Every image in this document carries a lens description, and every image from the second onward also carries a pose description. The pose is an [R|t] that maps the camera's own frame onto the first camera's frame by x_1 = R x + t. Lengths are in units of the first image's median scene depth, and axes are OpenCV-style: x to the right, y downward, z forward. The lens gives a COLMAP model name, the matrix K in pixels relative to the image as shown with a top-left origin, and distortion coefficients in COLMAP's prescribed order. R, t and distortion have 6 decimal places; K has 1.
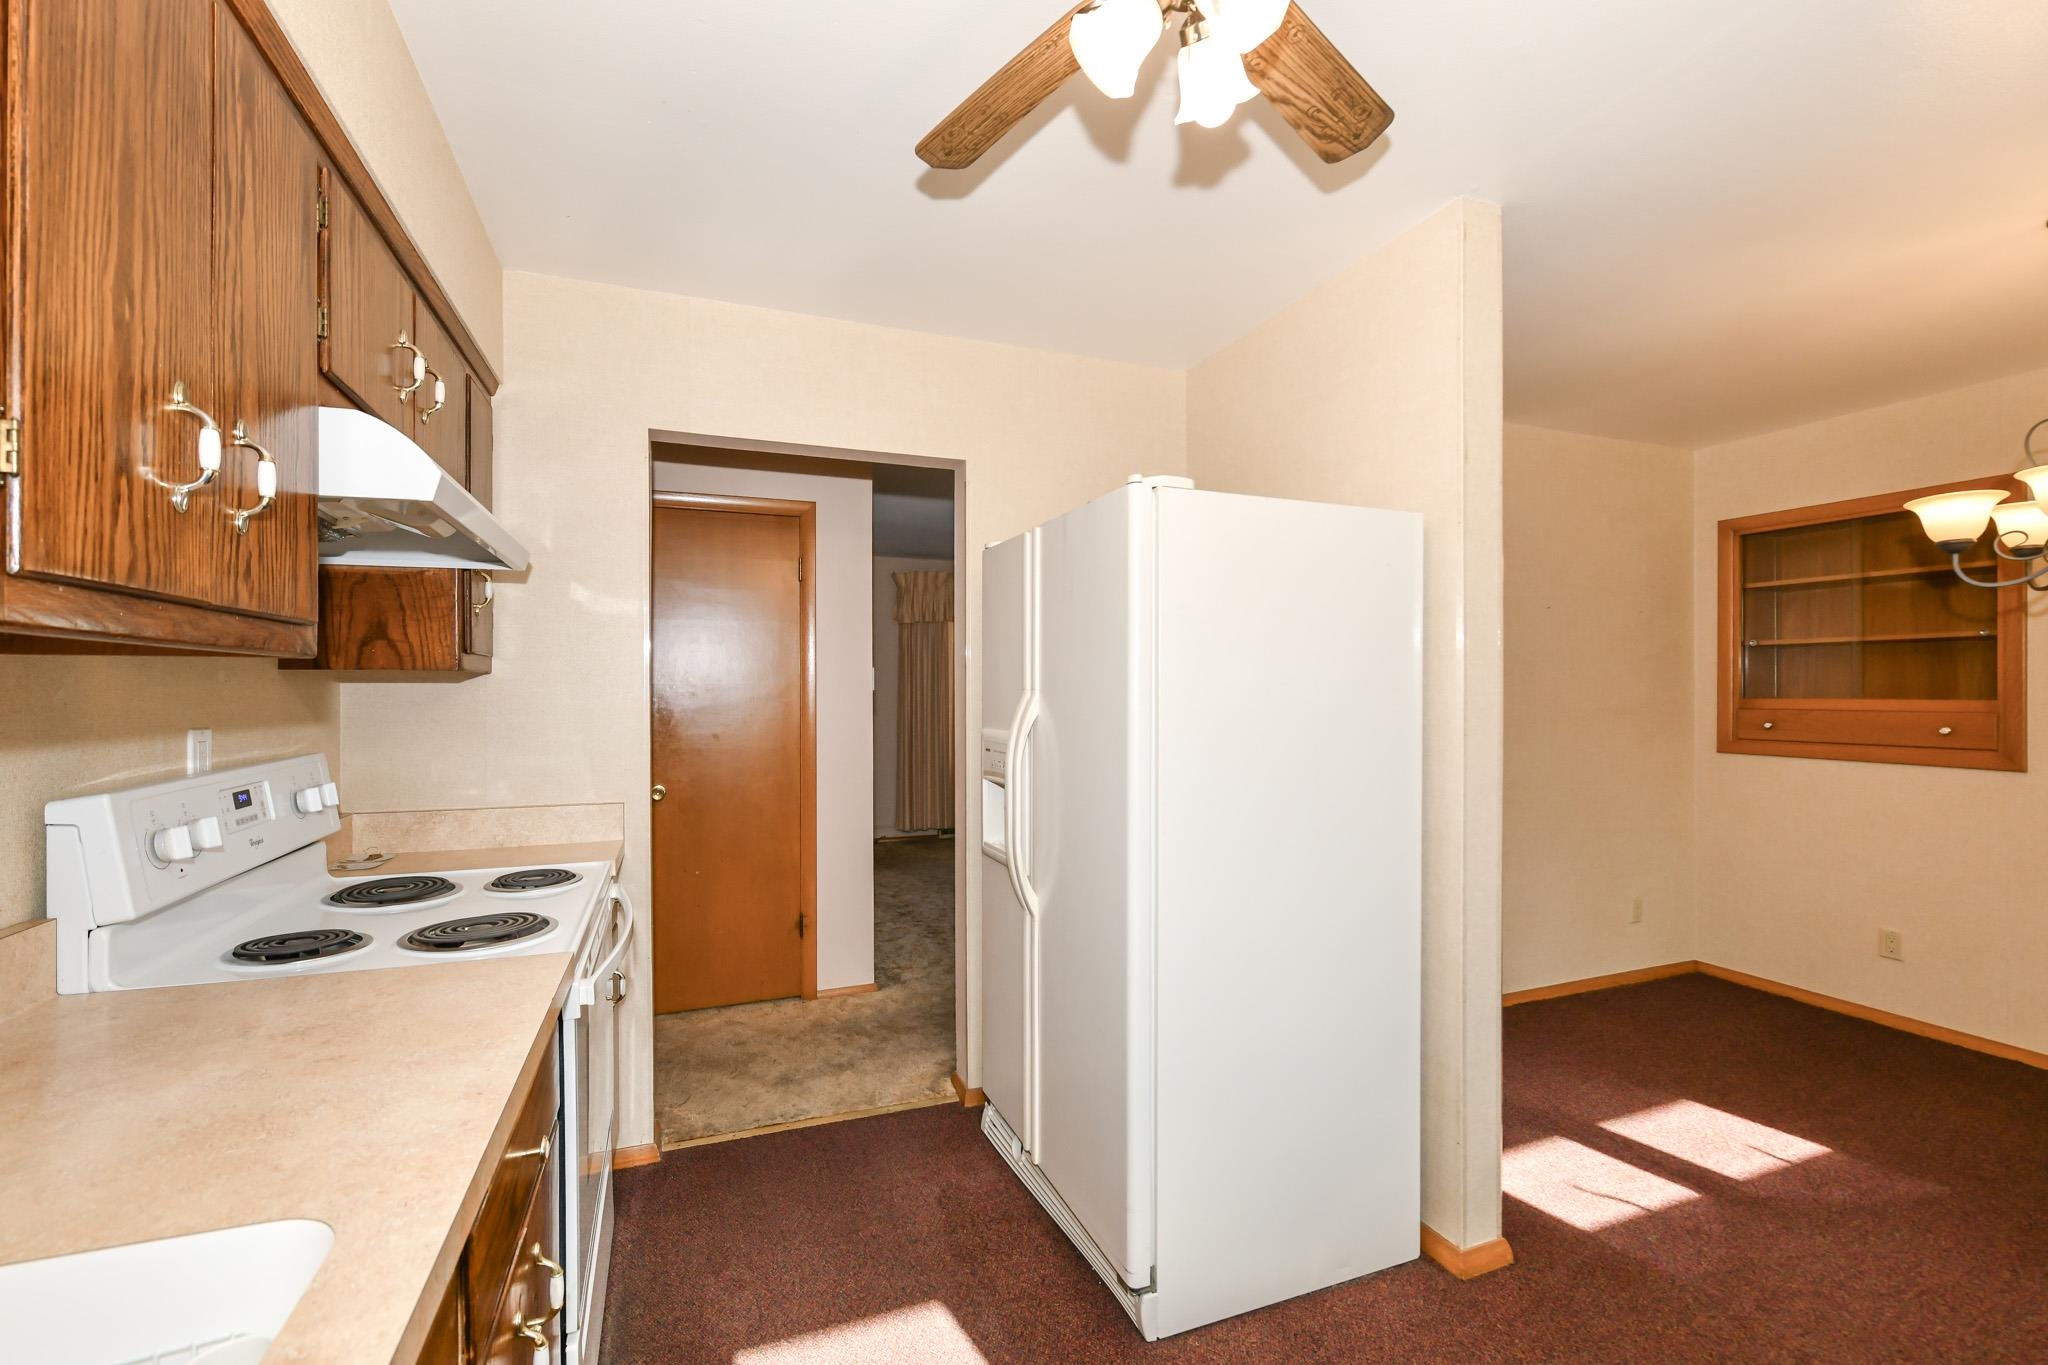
lens RADIAL K [[827.8, 0, 1026.1], [0, 827.8, 681.9], [0, 0, 1]] dist [-0.008748, -0.000136]
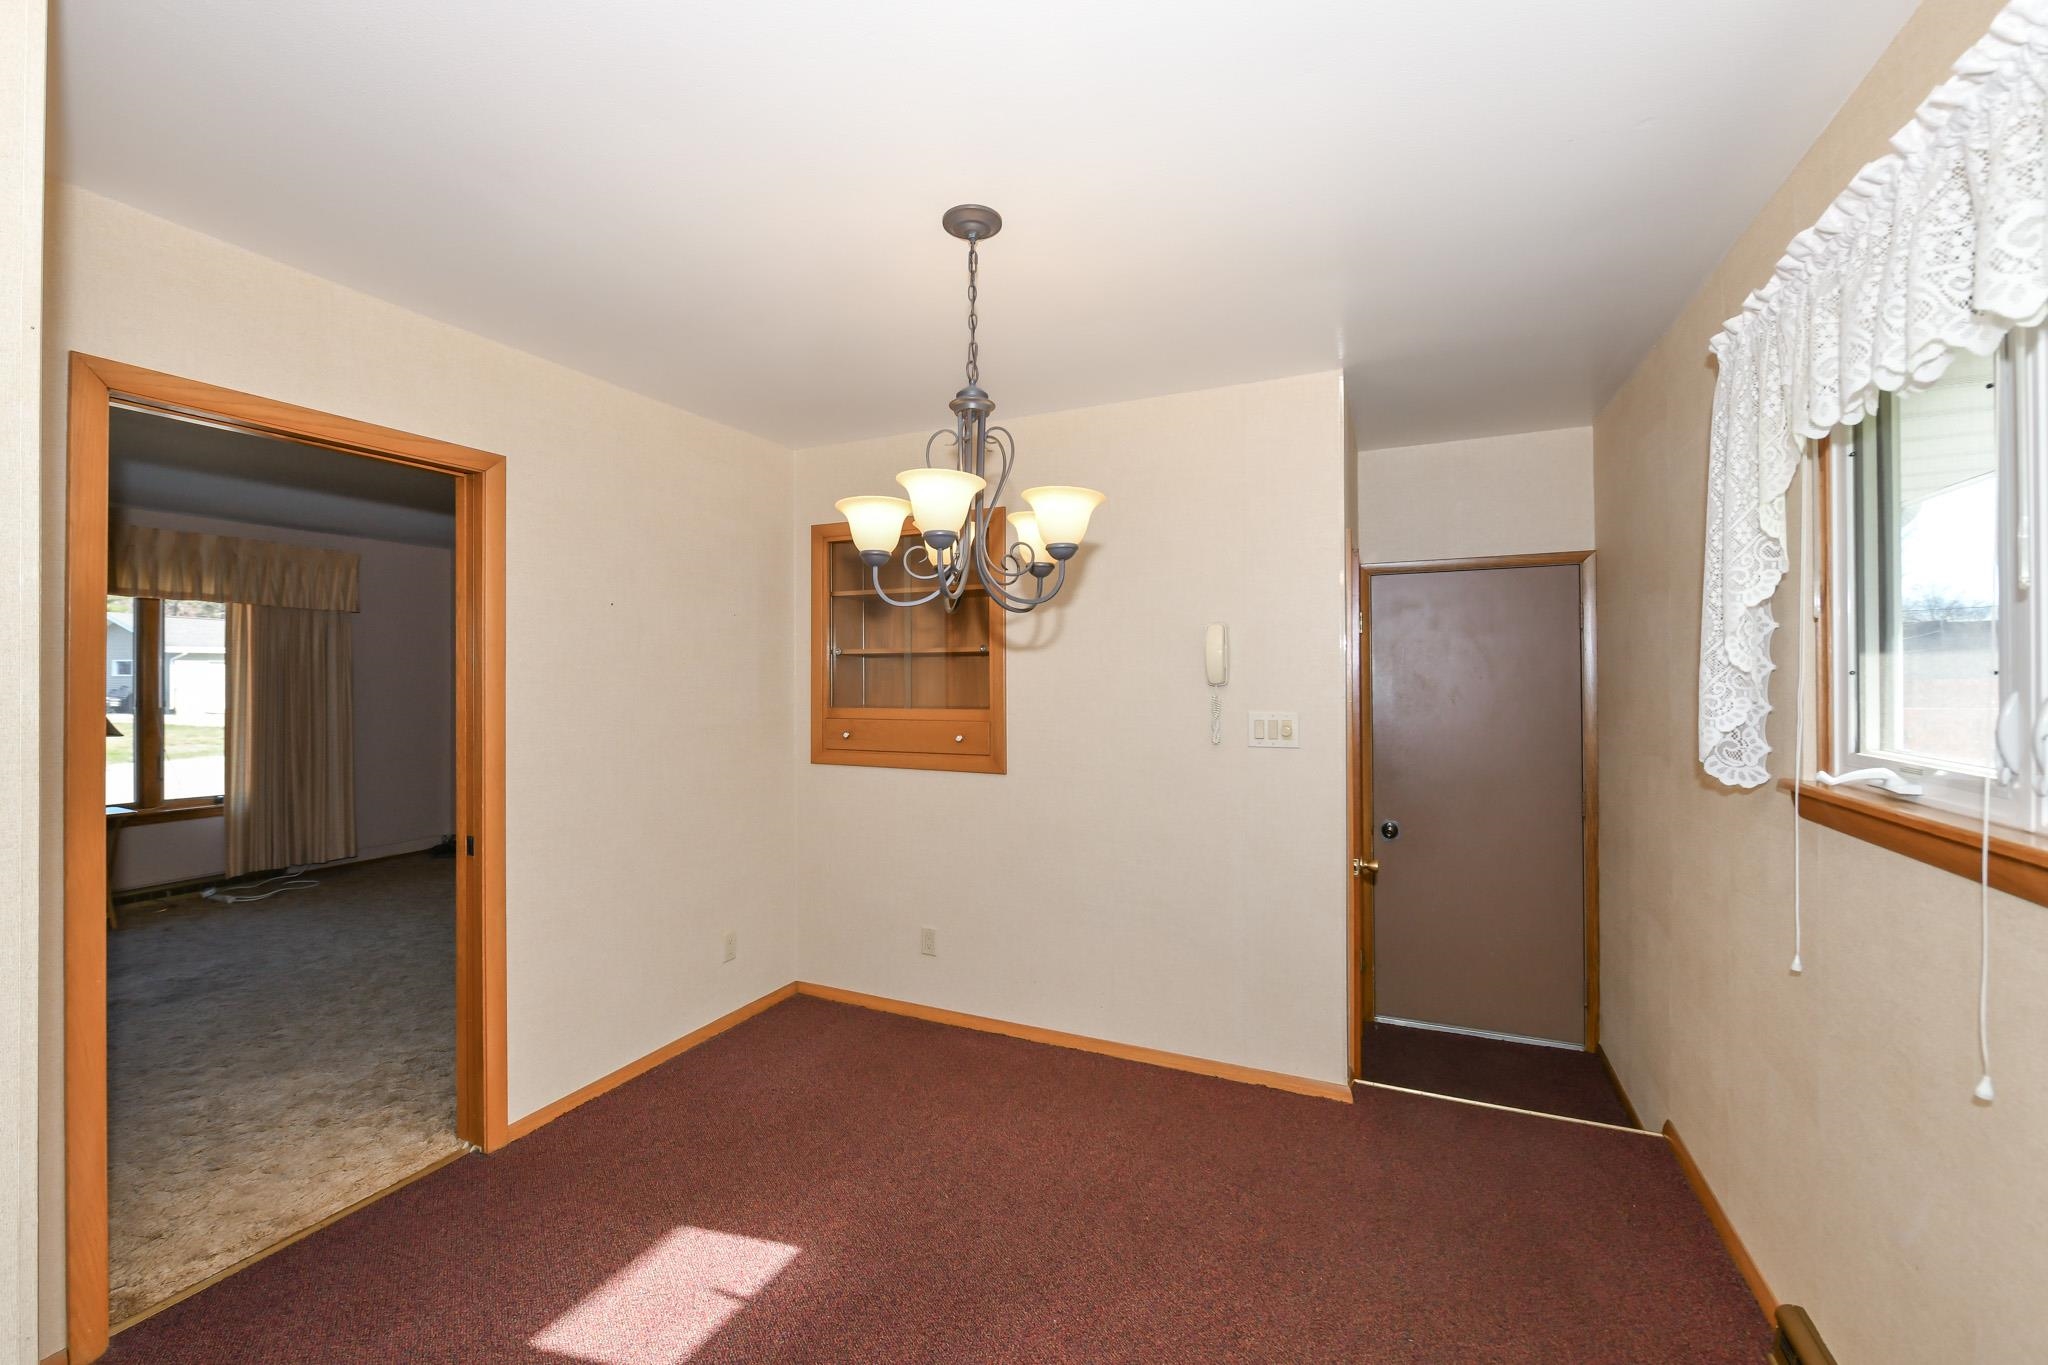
lens RADIAL K [[827.8, 0, 1029.1], [0, 827.8, 663.6], [0, 0, 1]] dist [-0.008748, -0.000136]
pose [[0.699810, 0.008065, 0.714284, 0.335597], [-0.001817, 0.999953, -0.009511, -0.023683], [-0.714327, 0.005358, 0.699792, 0.140741]]
